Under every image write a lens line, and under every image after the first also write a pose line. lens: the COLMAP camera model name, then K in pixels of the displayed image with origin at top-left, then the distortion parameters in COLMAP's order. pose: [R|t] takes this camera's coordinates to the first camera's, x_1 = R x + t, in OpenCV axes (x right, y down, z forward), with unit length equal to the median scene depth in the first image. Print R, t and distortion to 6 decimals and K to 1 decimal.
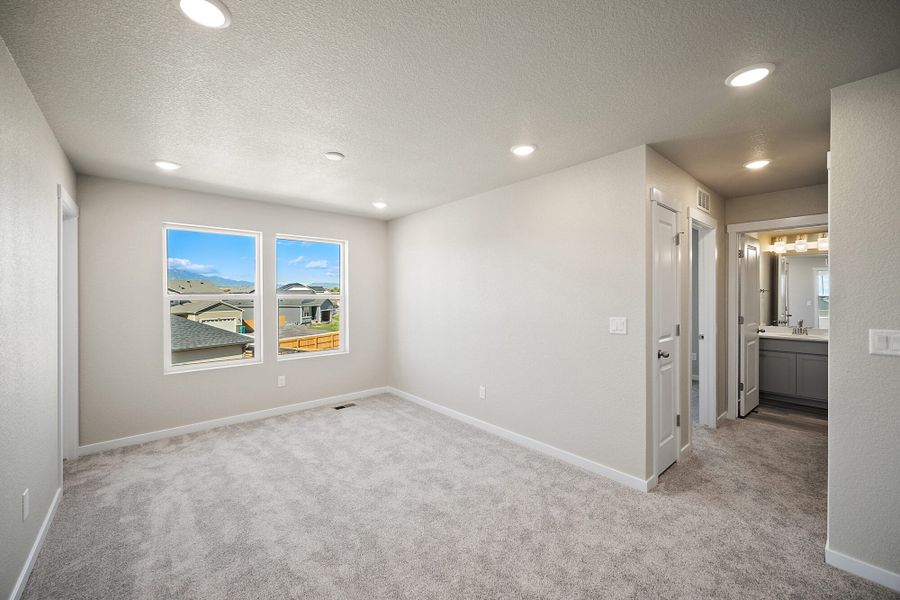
lens RADIAL K [[359.1, 0, 444.0], [0, 359.1, 296.9], [0, 0, 1]] dist [-0.004048, -0.000451]
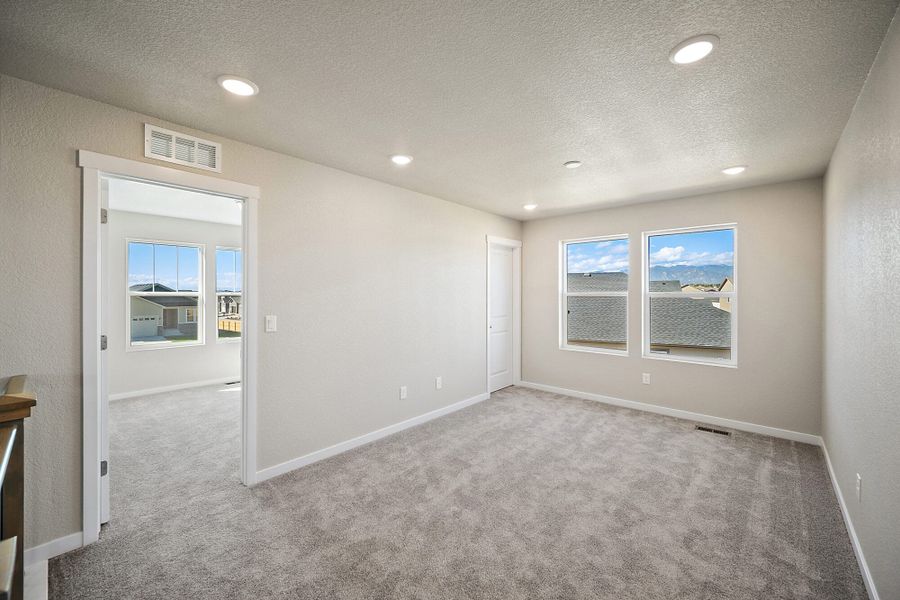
lens RADIAL K [[359.1, 0, 444.8], [0, 359.1, 295.3], [0, 0, 1]] dist [-0.004048, -0.000451]
pose [[0.123360, 0.009441, -0.992317, 0.548414], [-0.008416, 0.999929, 0.008467, -0.002219], [0.992326, 0.007306, 0.123431, 0.365795]]
